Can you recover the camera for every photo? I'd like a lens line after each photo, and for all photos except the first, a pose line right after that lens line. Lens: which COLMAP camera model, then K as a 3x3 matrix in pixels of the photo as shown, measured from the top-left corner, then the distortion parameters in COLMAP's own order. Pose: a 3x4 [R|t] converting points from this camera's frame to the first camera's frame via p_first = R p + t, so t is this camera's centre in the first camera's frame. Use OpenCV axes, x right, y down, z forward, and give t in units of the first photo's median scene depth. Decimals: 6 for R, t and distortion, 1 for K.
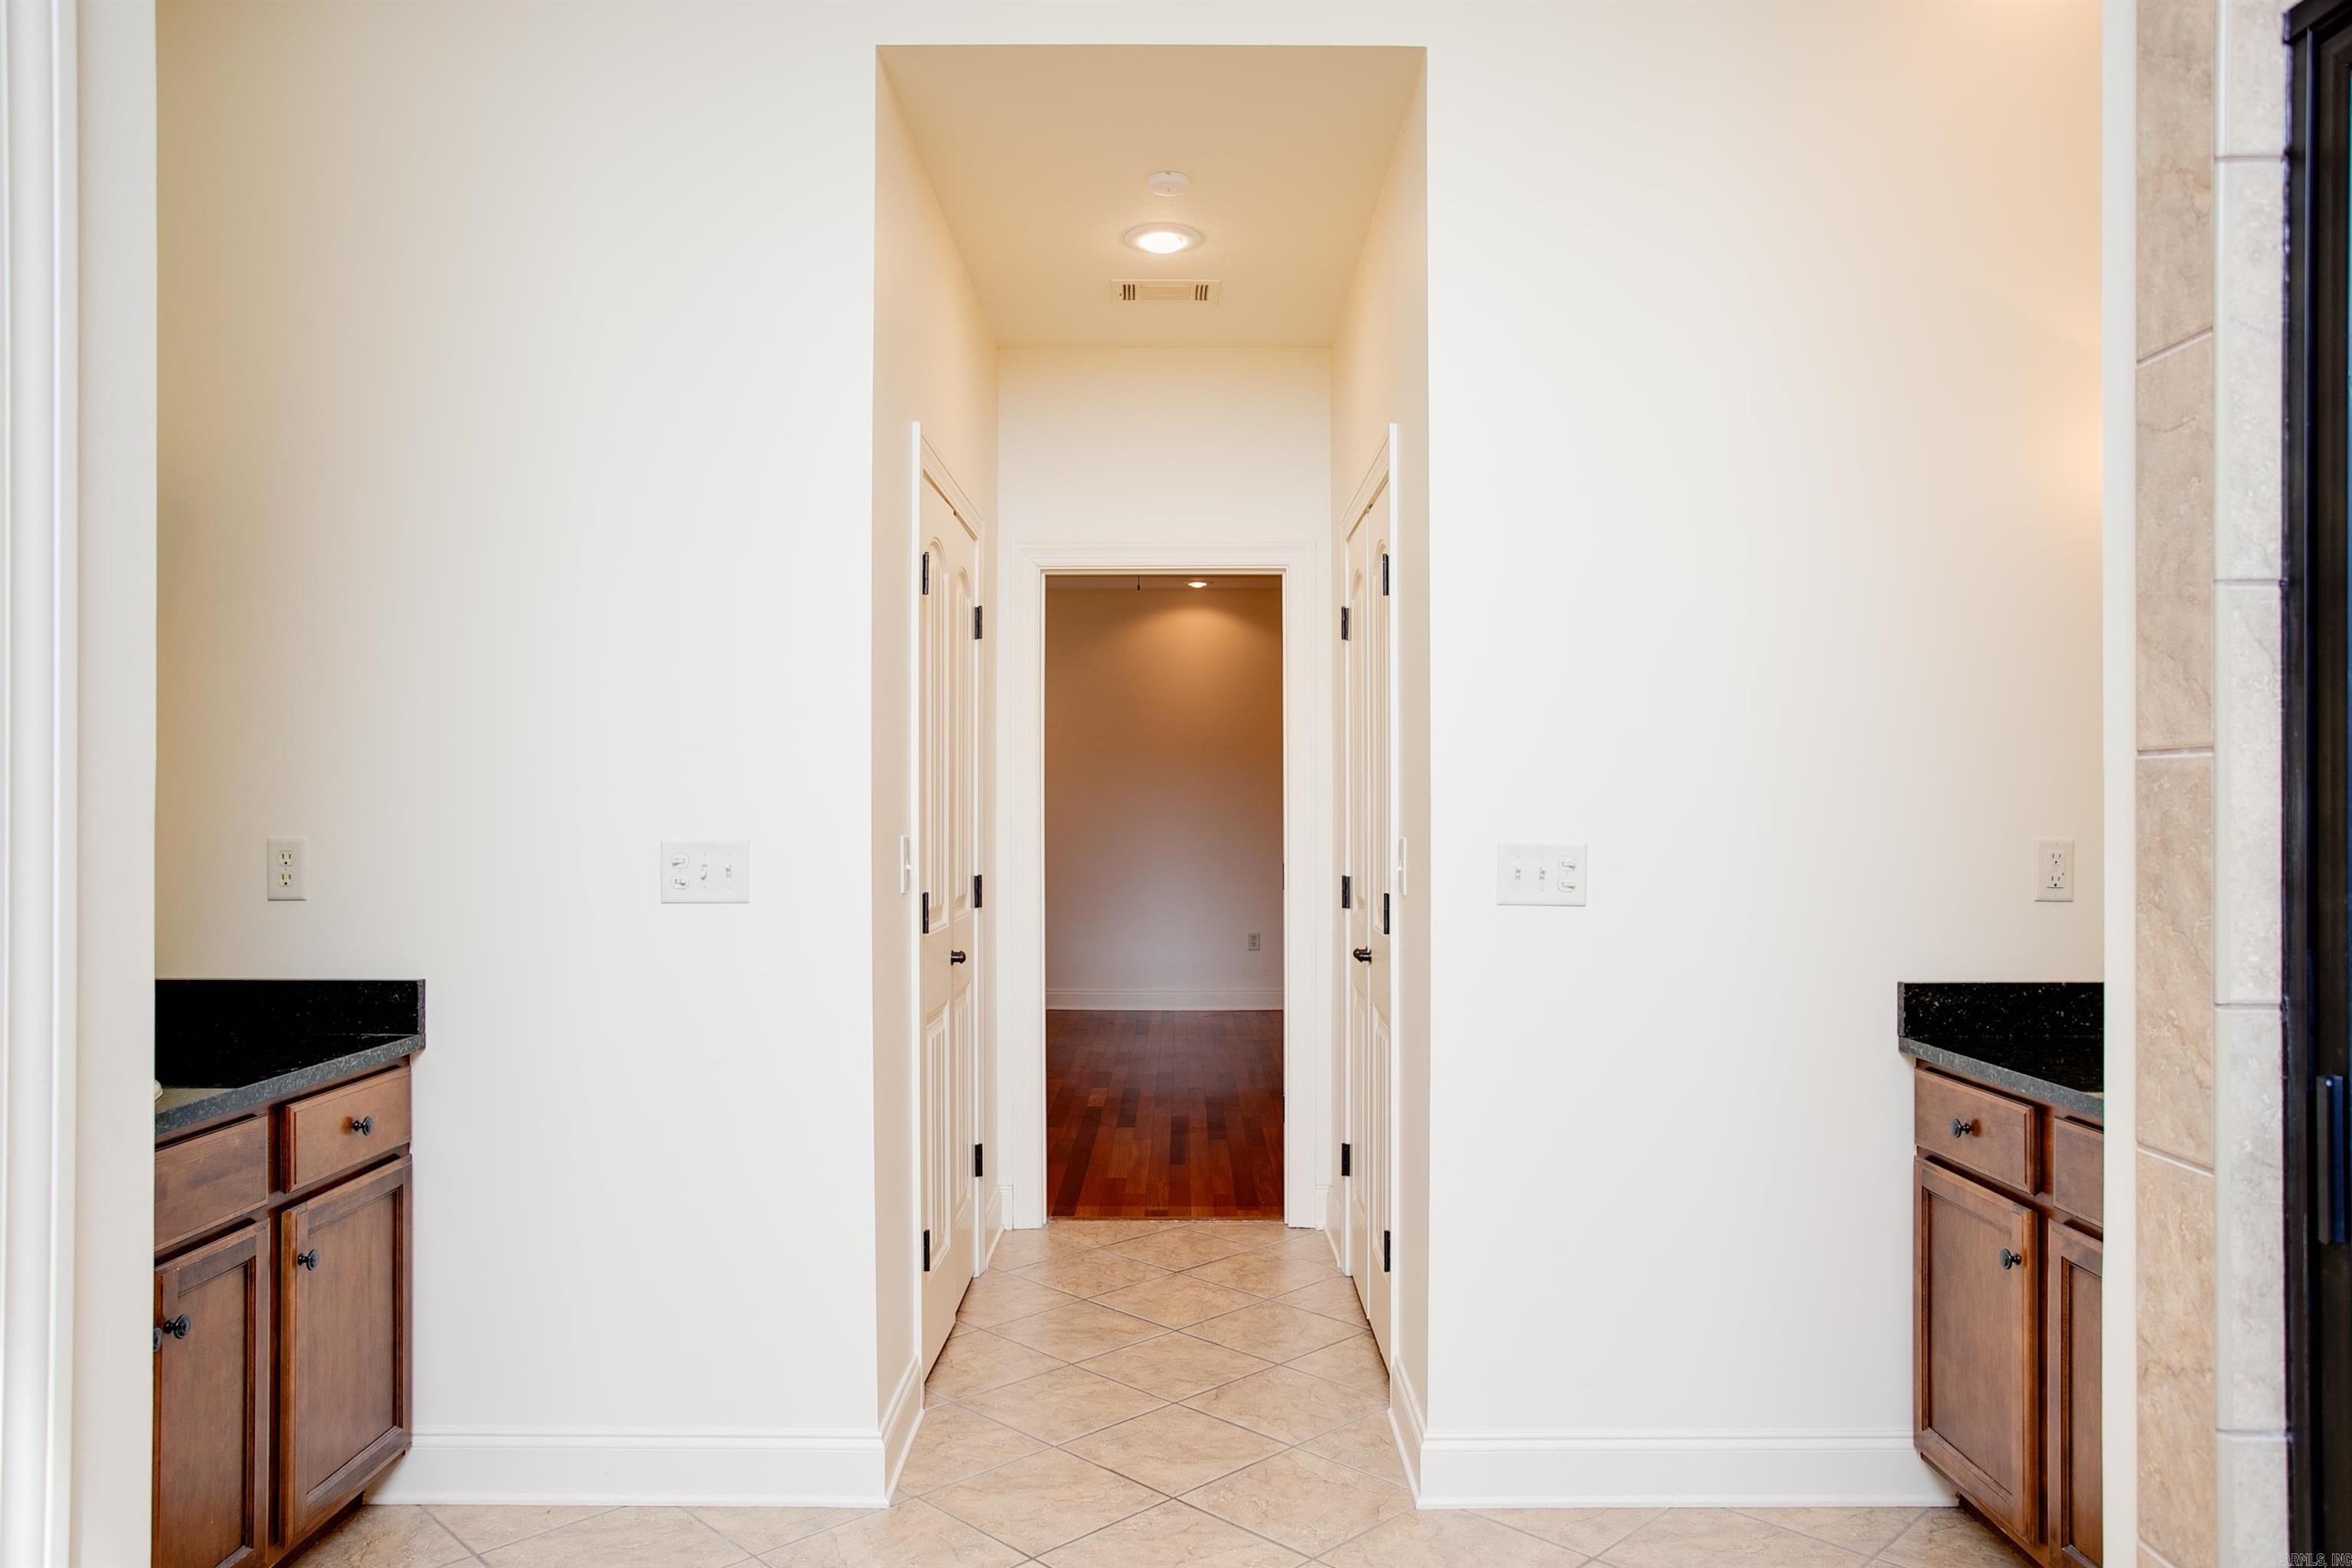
lens RADIAL K [[1681.2, 0, 1176.0], [0, 1681.2, 784.0], [0, 0, 1]] dist [0.000764, 0.034411]
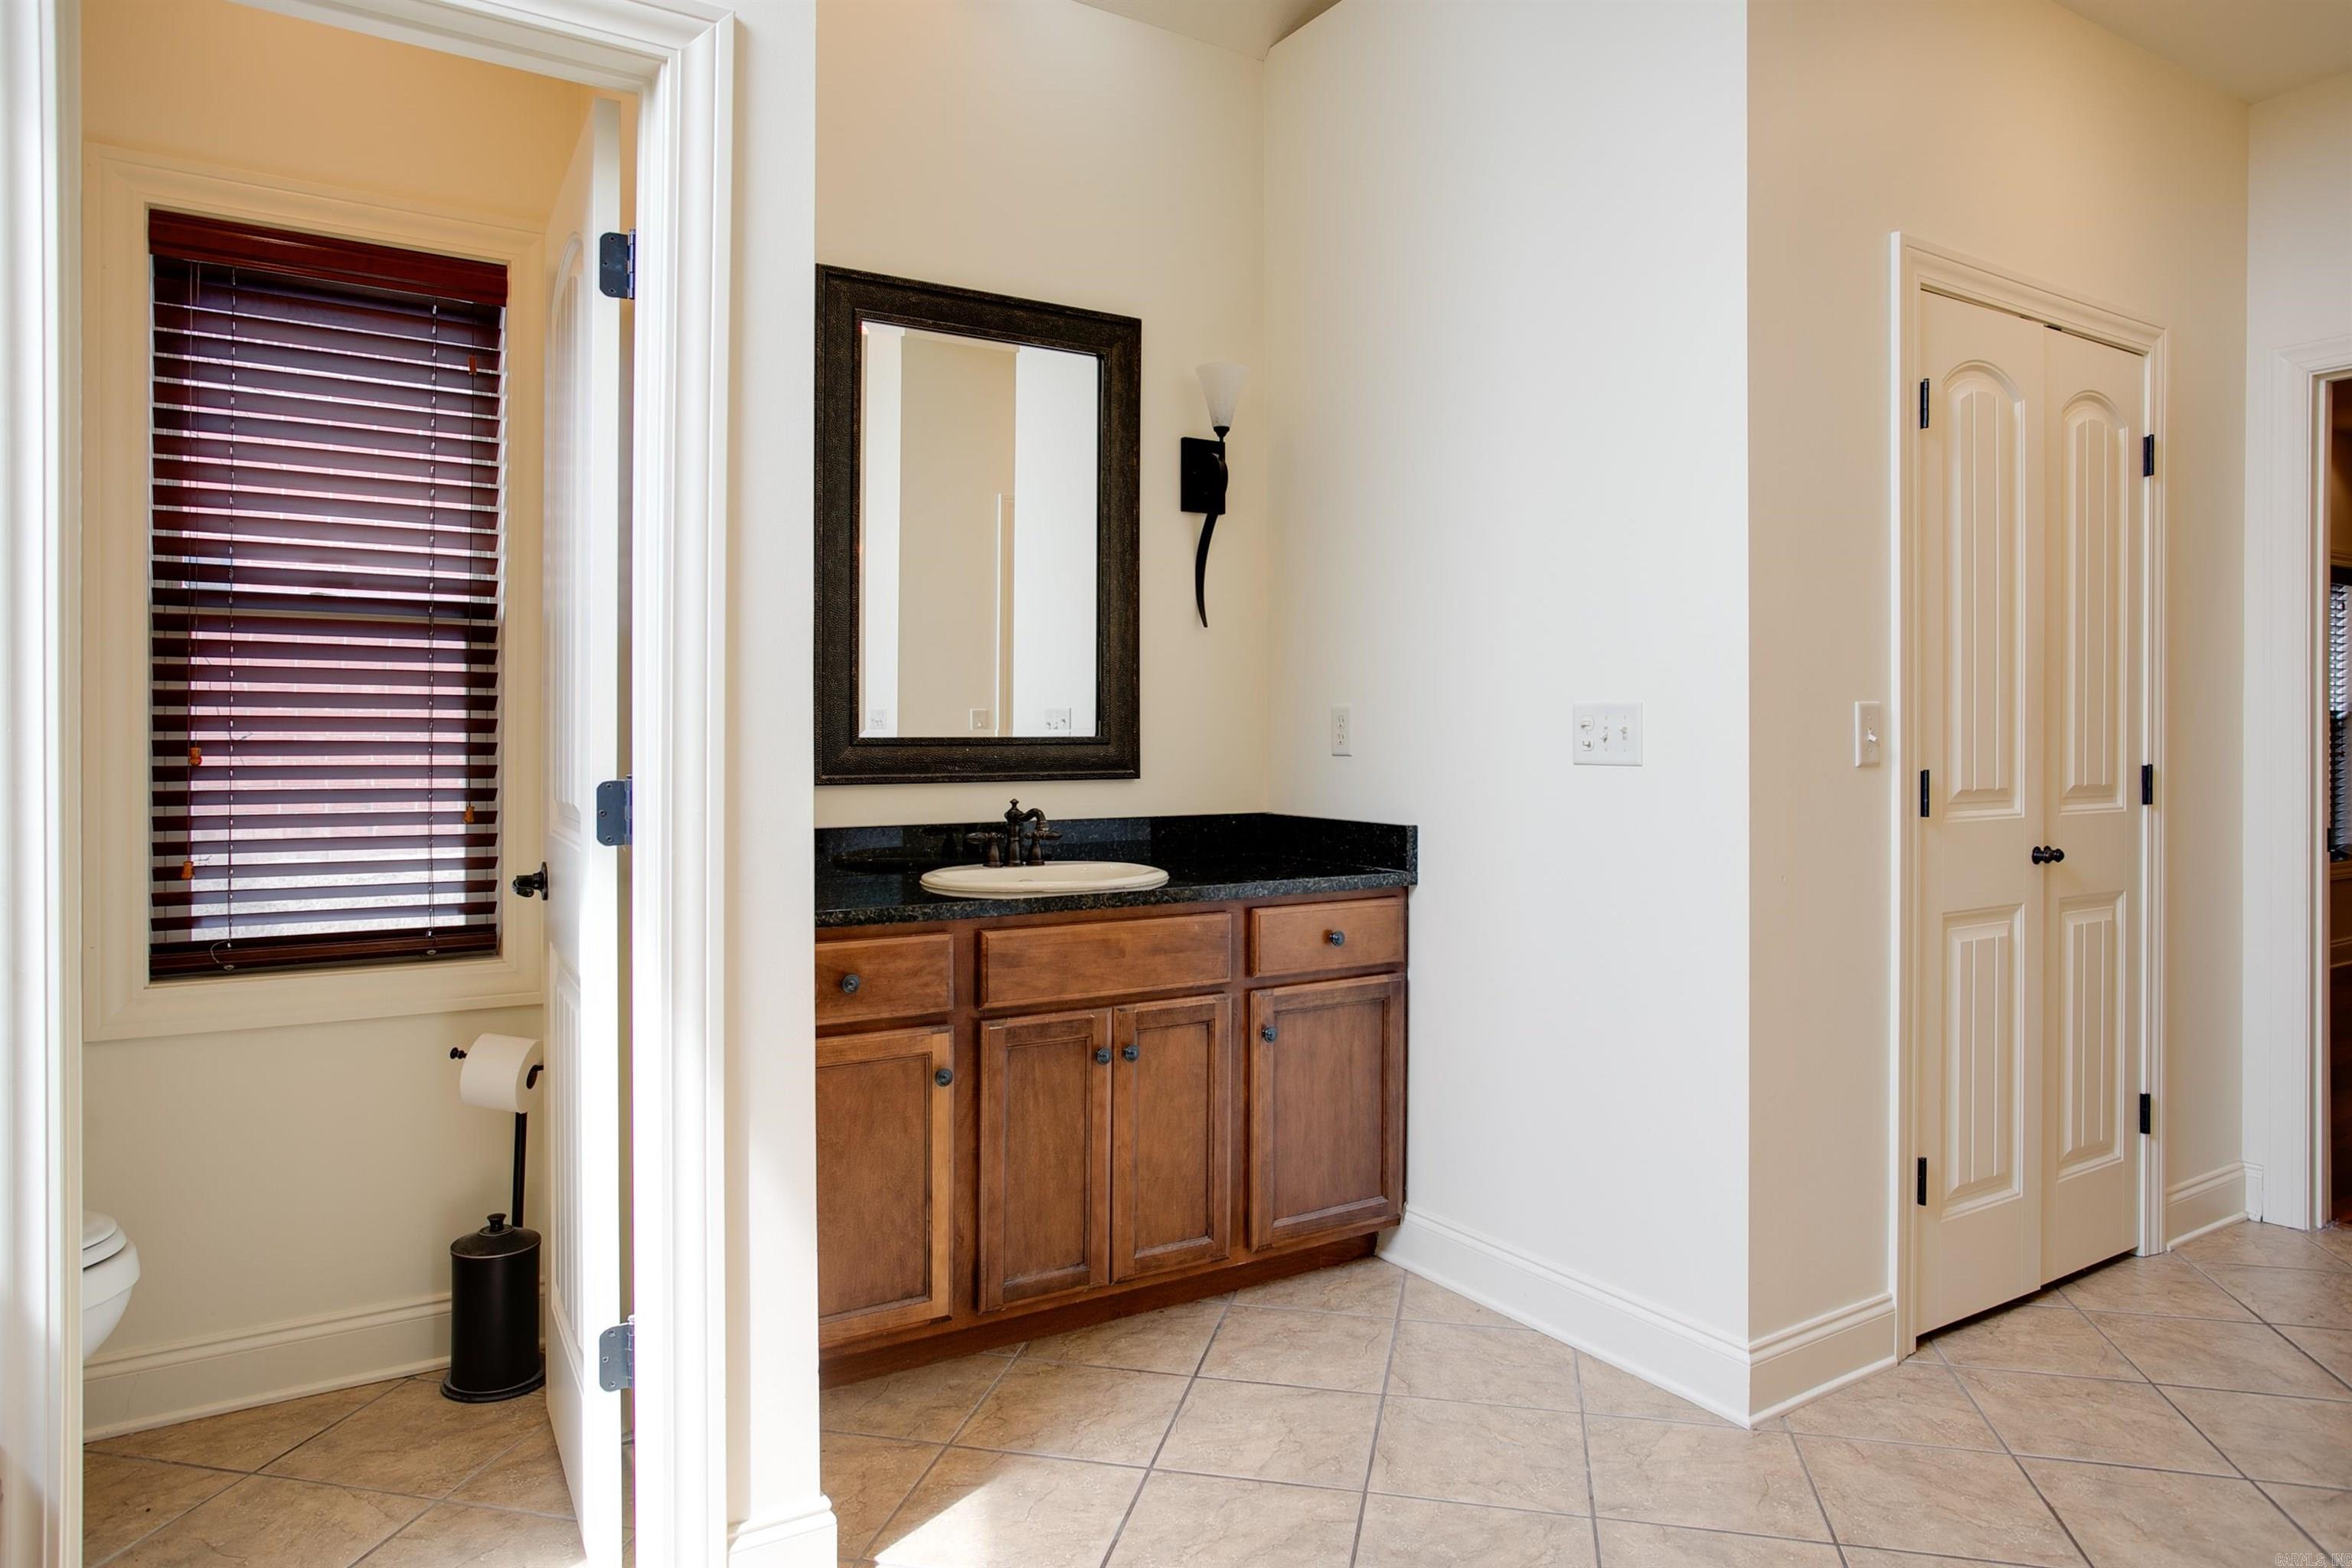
lens RADIAL K [[1509.8, 0, 1155.8], [0, 1509.8, 723.7], [0, 0, 1]] dist [-0.060890, 0.050714]
pose [[0.514378, -0.005937, -0.857543, 0.360391], [0.007454, 0.999969, -0.002452, 0.047767], [0.857531, -0.005131, 0.514406, 0.316215]]
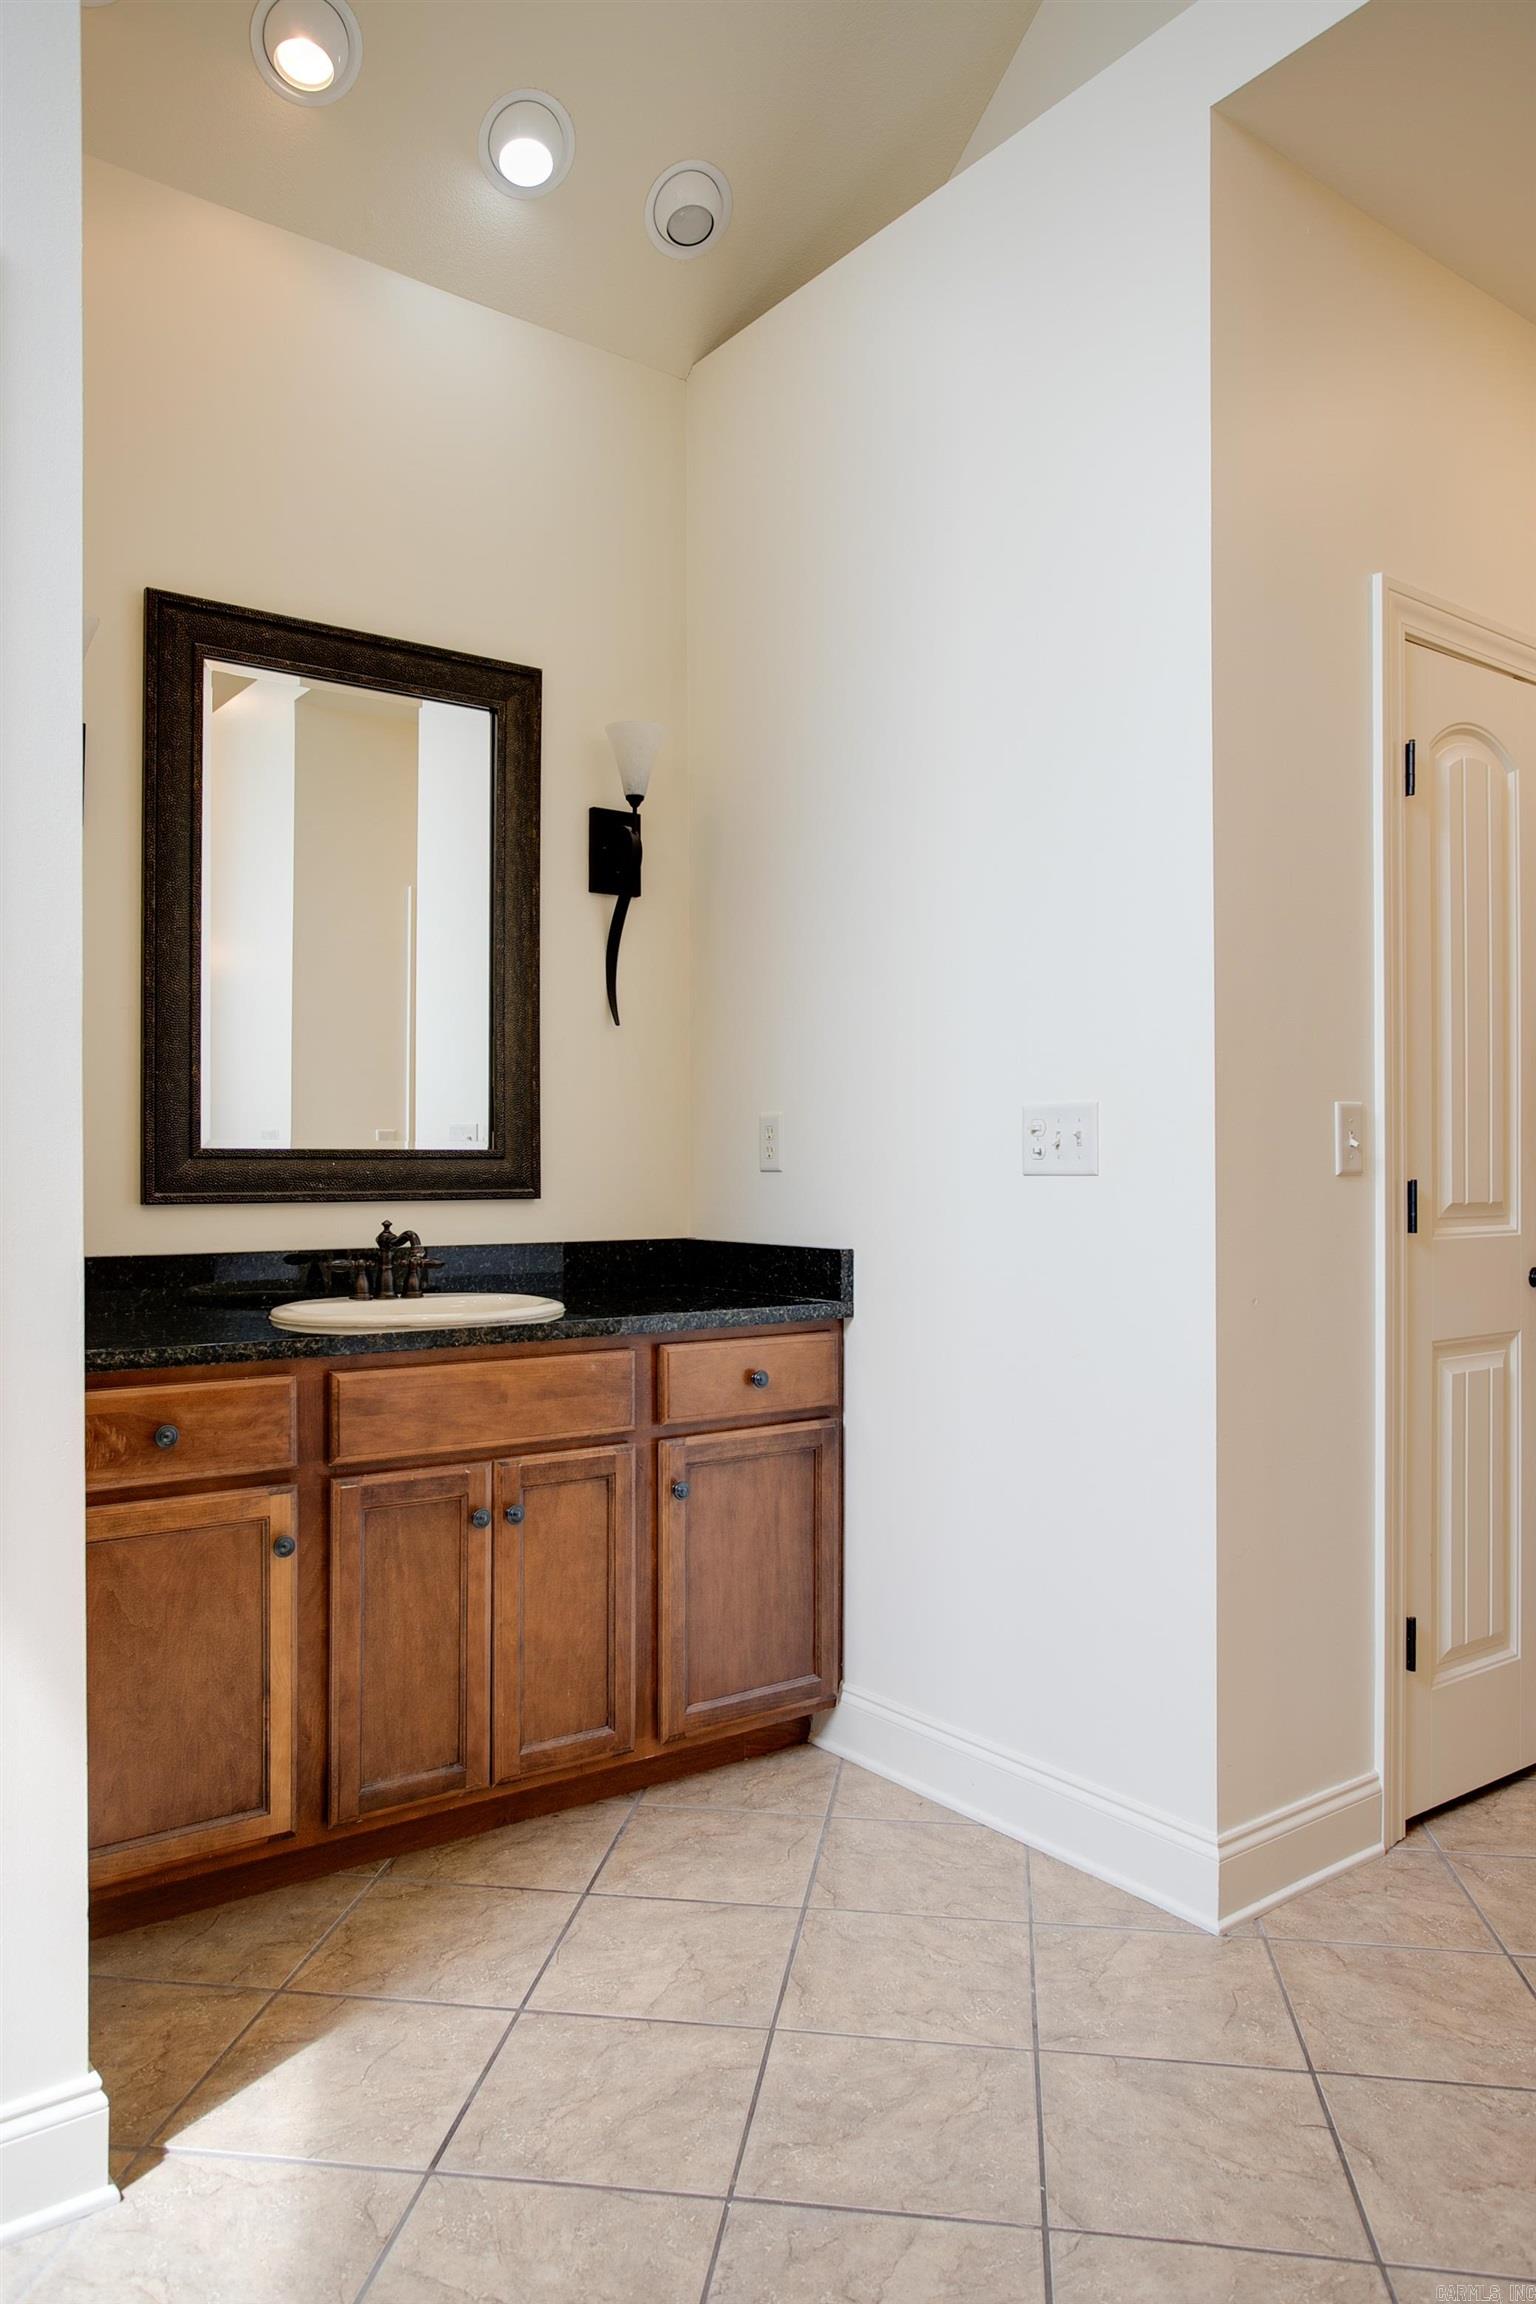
lens RADIAL K [[1620.7, 0, 768.0], [0, 1620.7, 1152.0], [0, 0, 1]] dist [-0.059223, 0.070960]
pose [[0.585442, -0.011791, -0.810629, 0.324470], [0.008414, 0.999929, -0.008468, 0.066280], [0.810671, -0.001863, 0.585499, 0.392202]]
